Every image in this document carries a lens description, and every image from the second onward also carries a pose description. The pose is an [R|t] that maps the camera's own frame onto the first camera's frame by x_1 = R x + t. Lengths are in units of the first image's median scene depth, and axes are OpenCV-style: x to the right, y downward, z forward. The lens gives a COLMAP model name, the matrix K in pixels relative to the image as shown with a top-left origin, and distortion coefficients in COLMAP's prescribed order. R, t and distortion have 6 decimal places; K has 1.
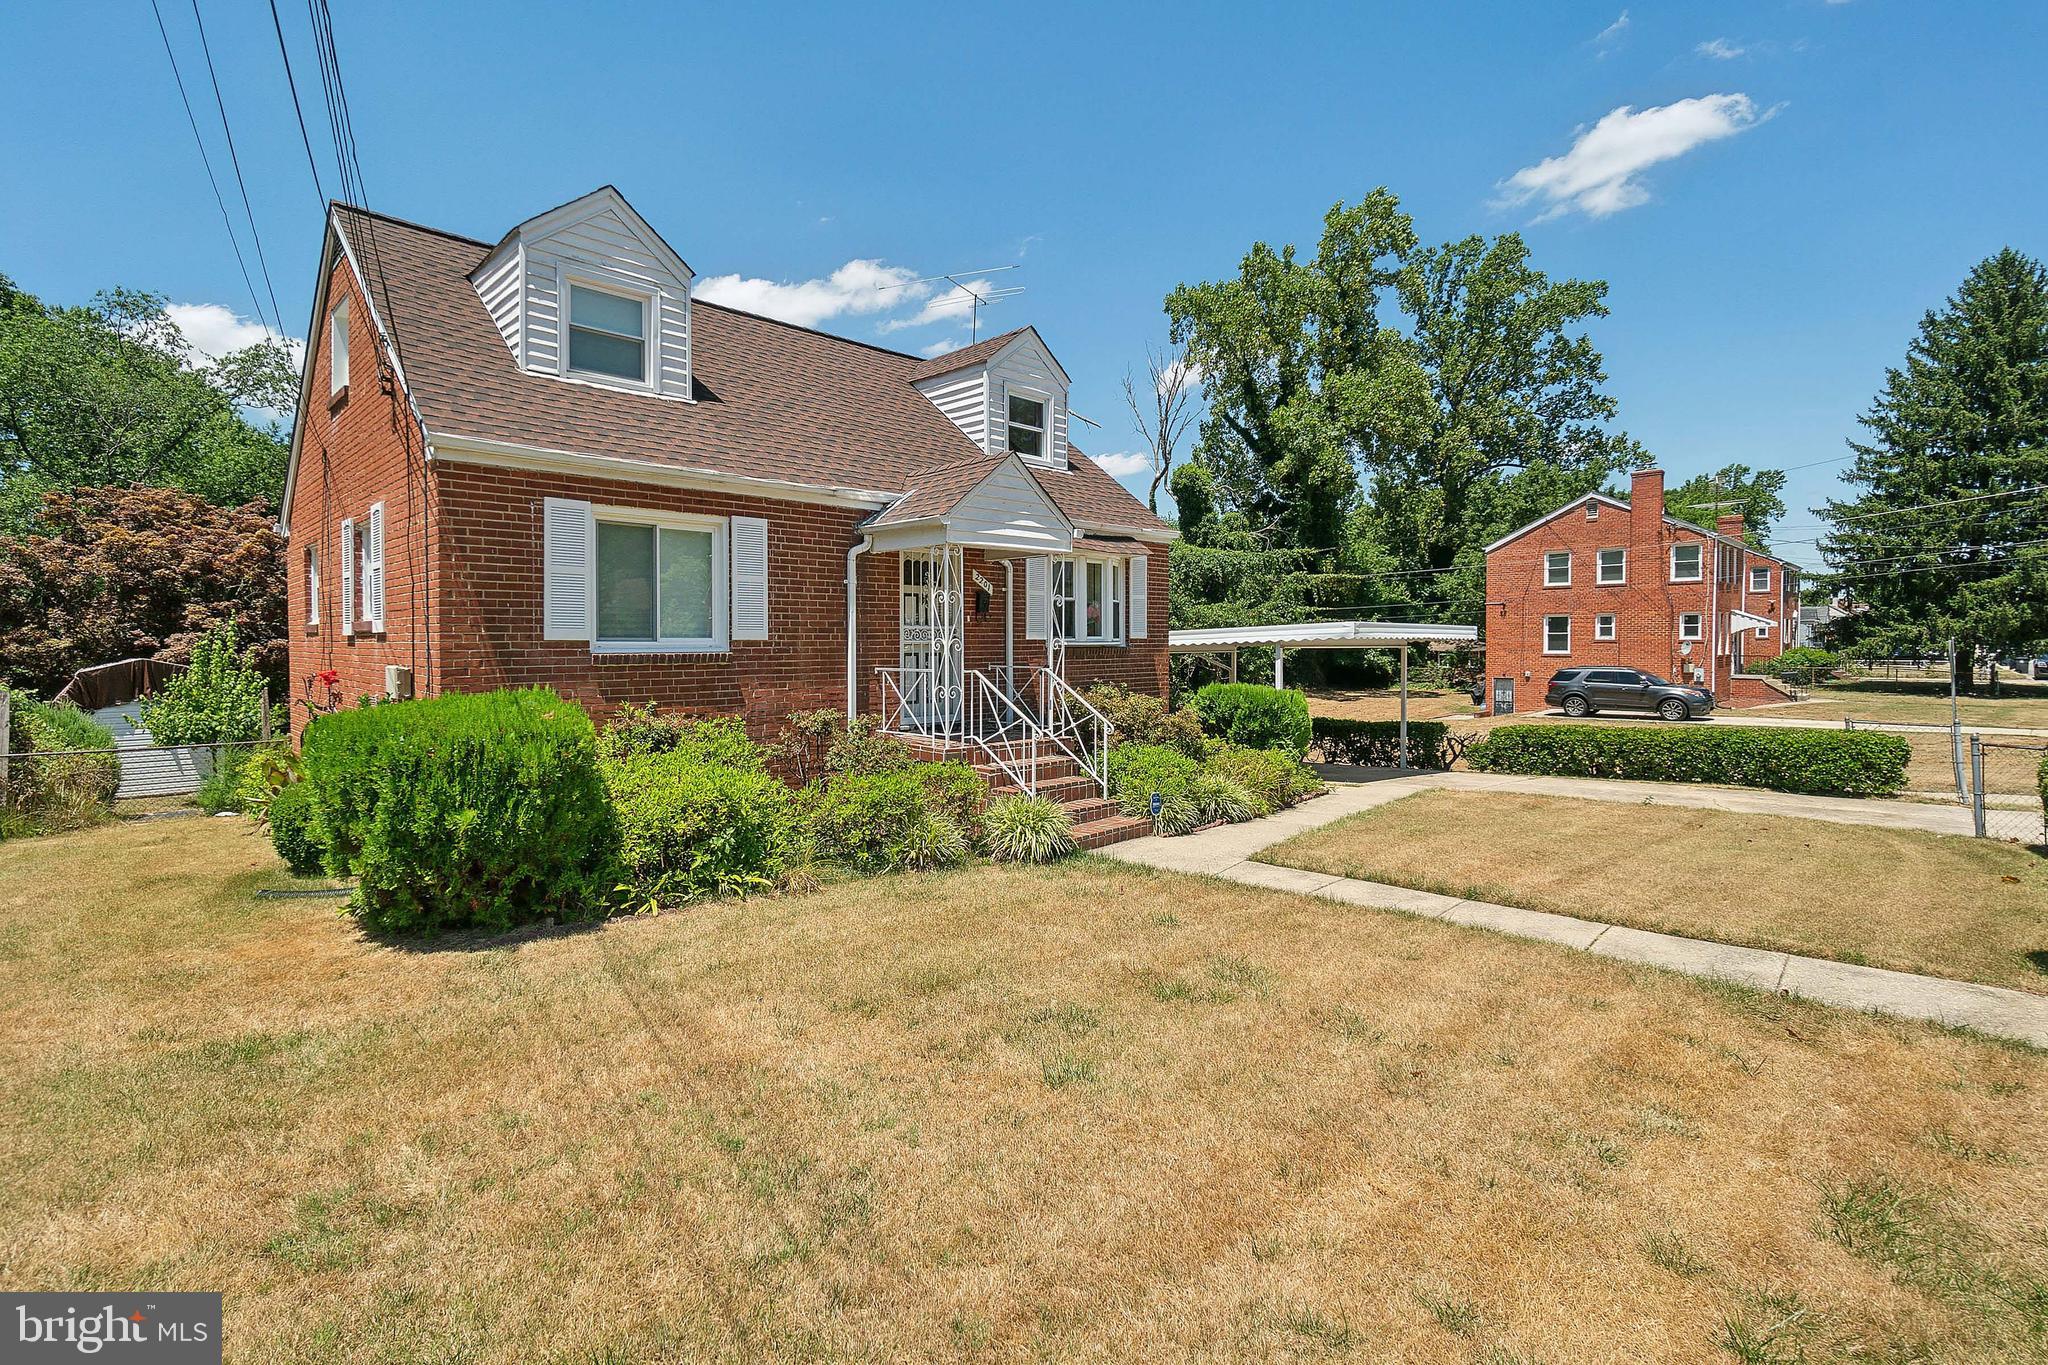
lens RADIAL K [[959.4, 0, 1024.0], [0, 959.4, 682.5], [0, 0, 1]] dist [-0.000781, 0.000072]
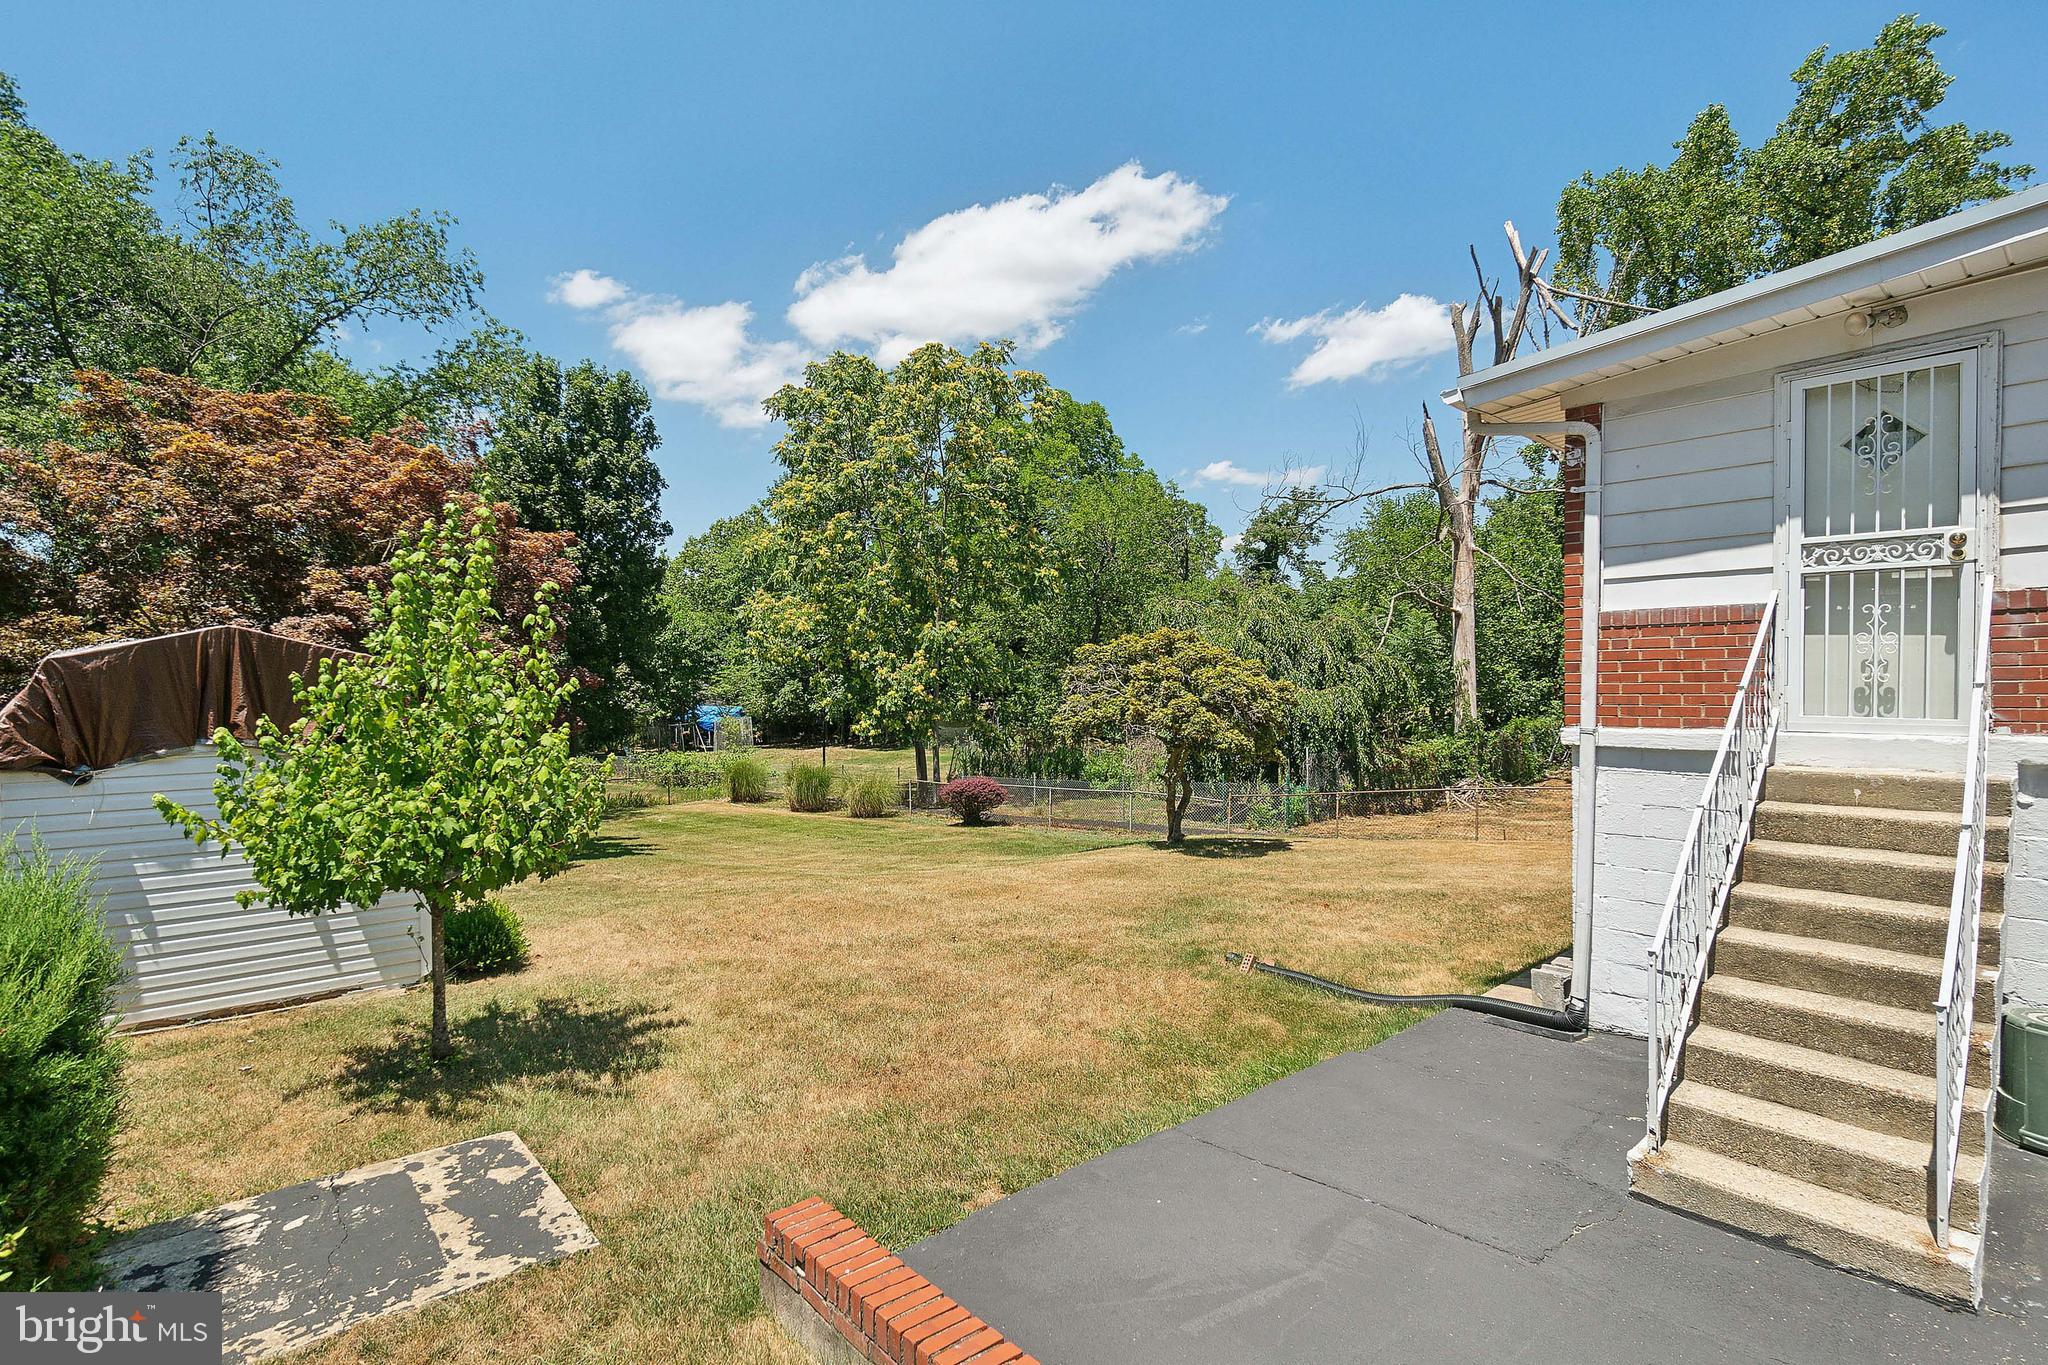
lens RADIAL K [[959.4, 0, 1024.0], [0, 959.4, 682.5], [0, 0, 1]] dist [-0.000781, 0.000072]
pose [[0.998444, -0.003682, -0.055650, -0.420146], [0.002146, 0.999615, -0.027646, 0.004719], [0.055730, 0.027483, 0.998068, 0.459405]]
